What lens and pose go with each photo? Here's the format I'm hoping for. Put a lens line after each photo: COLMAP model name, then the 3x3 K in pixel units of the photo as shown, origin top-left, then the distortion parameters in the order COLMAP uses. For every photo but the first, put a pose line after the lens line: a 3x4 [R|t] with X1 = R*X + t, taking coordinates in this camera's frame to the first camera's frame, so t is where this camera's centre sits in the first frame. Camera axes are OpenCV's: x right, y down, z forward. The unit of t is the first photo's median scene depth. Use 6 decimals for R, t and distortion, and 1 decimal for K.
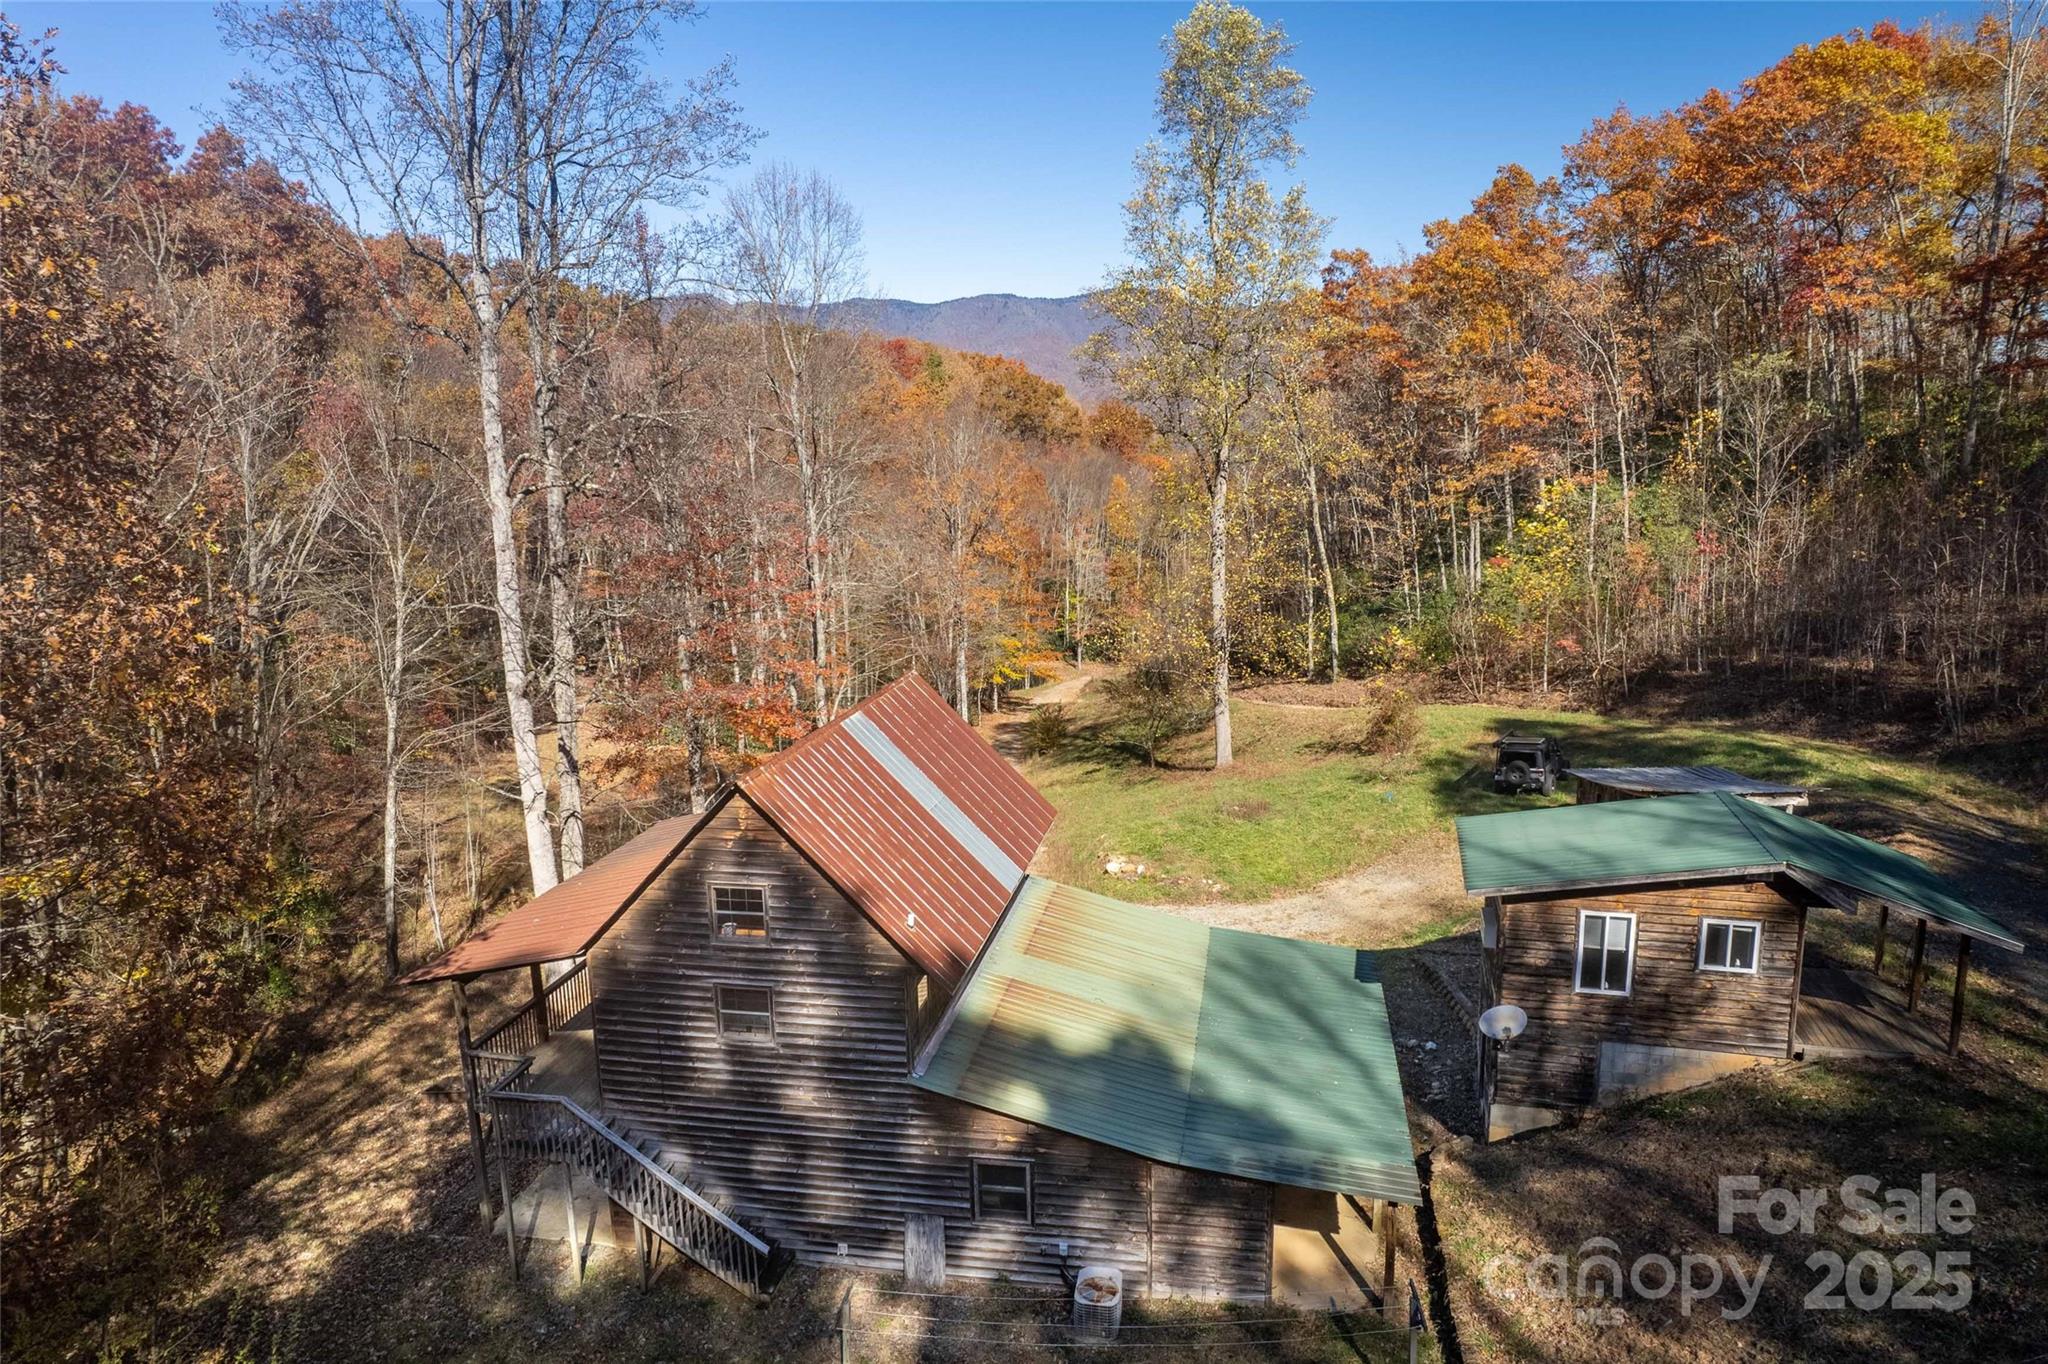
lens RADIAL K [[1388.9, 0, 1017.7], [0, 1388.9, 677.4], [0, 0, 1]] dist [-0.063132, 0.062656]
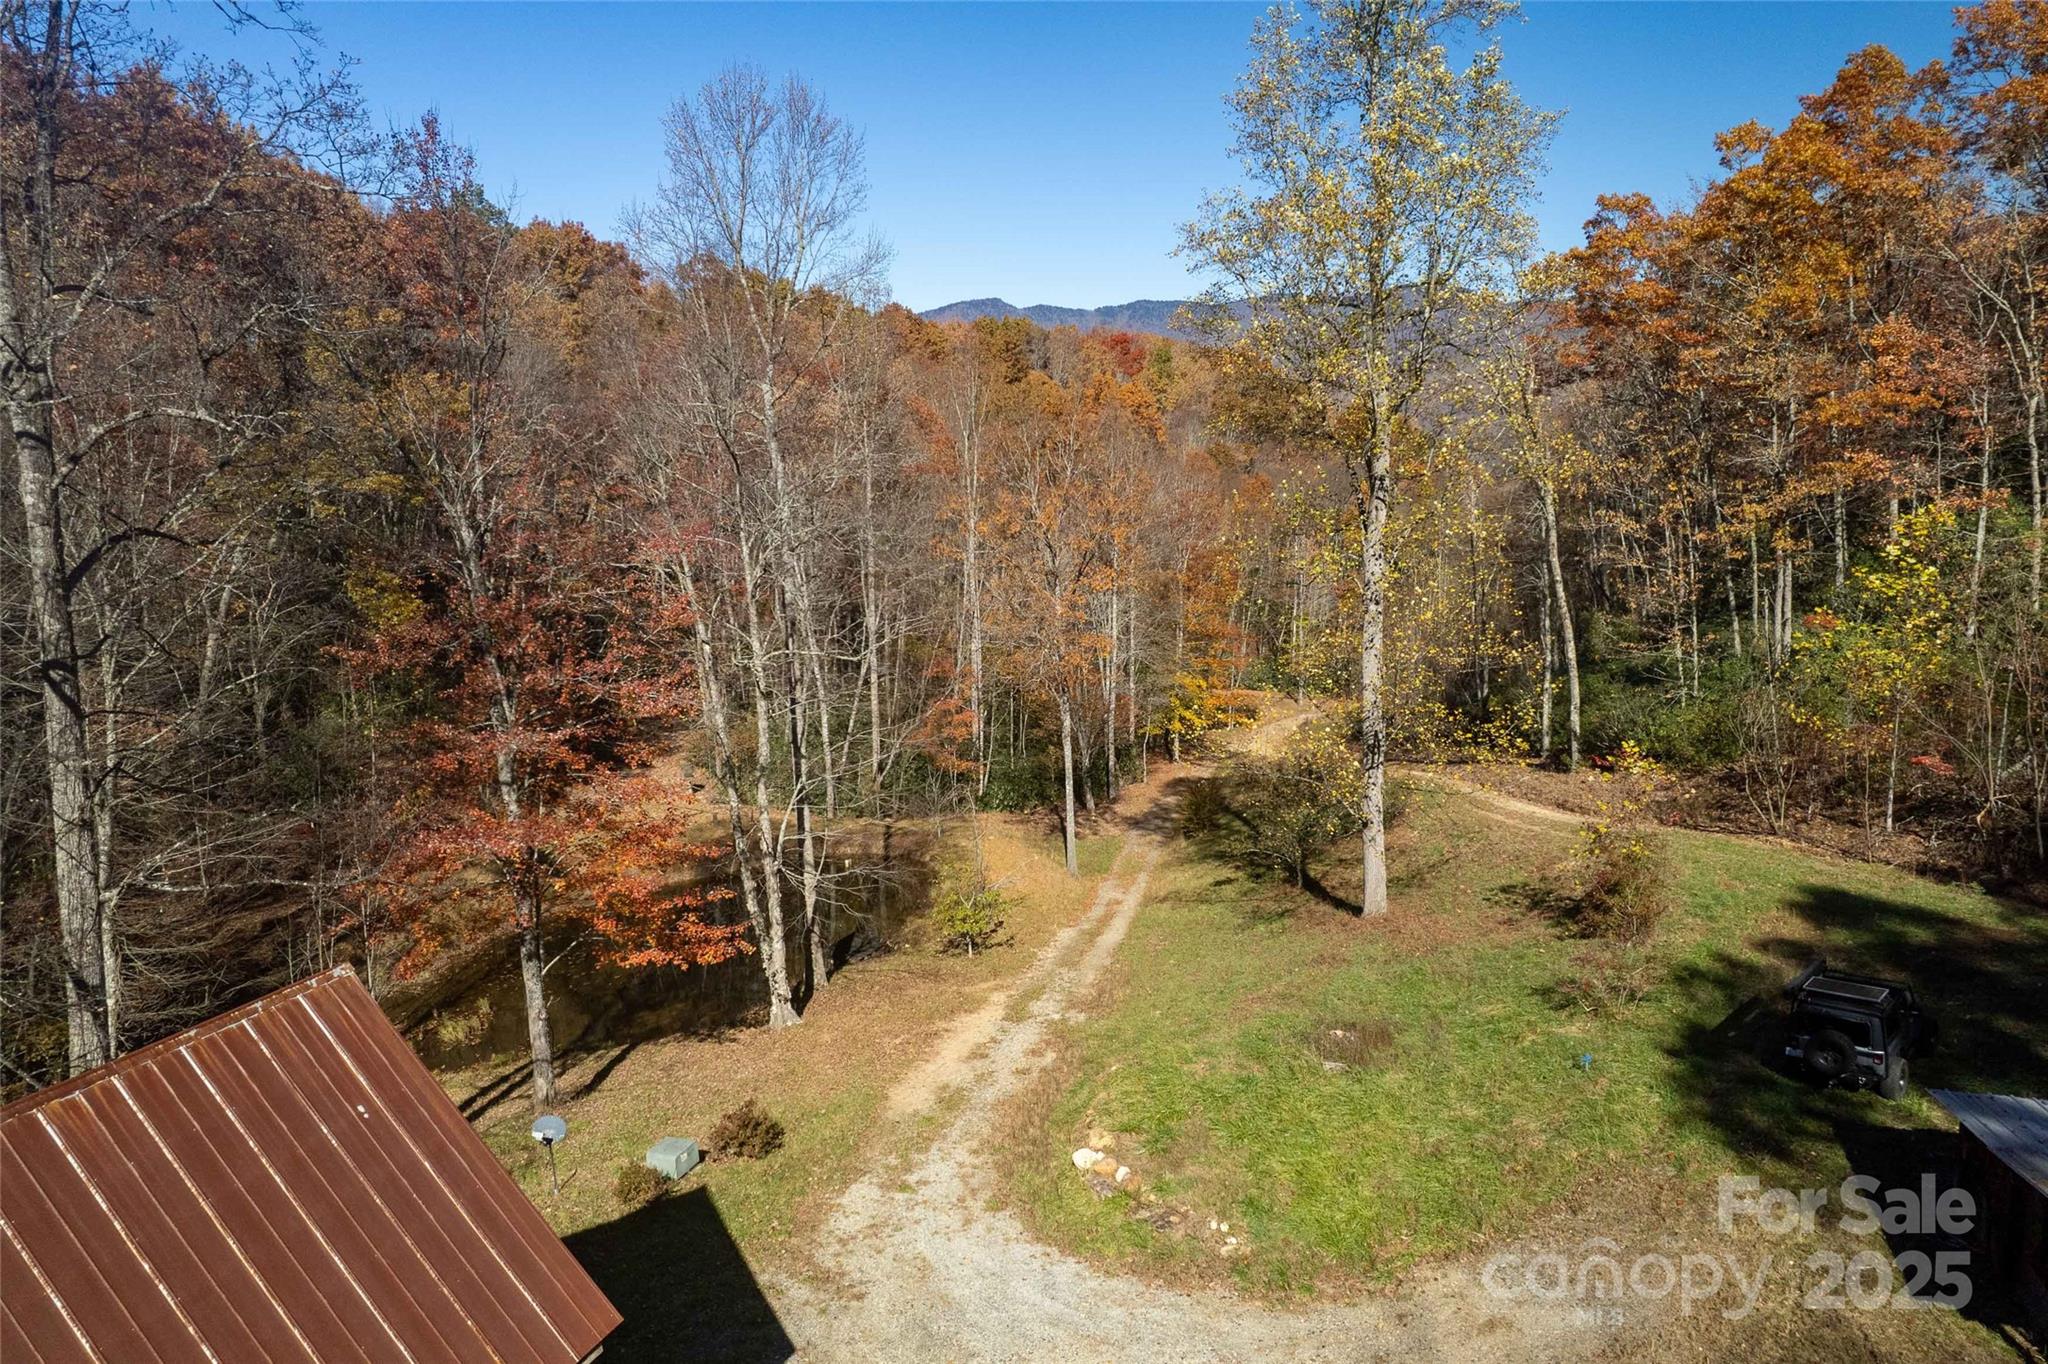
lens RADIAL K [[1388.9, 0, 987.2], [0, 1388.9, 678.7], [0, 0, 1]] dist [-0.063132, 0.062656]
pose [[0.976233, 0.033724, -0.214086, 0.091413], [-0.033820, 0.999423, 0.003215, -0.044078], [0.214070, 0.004102, 0.976810, 0.247570]]
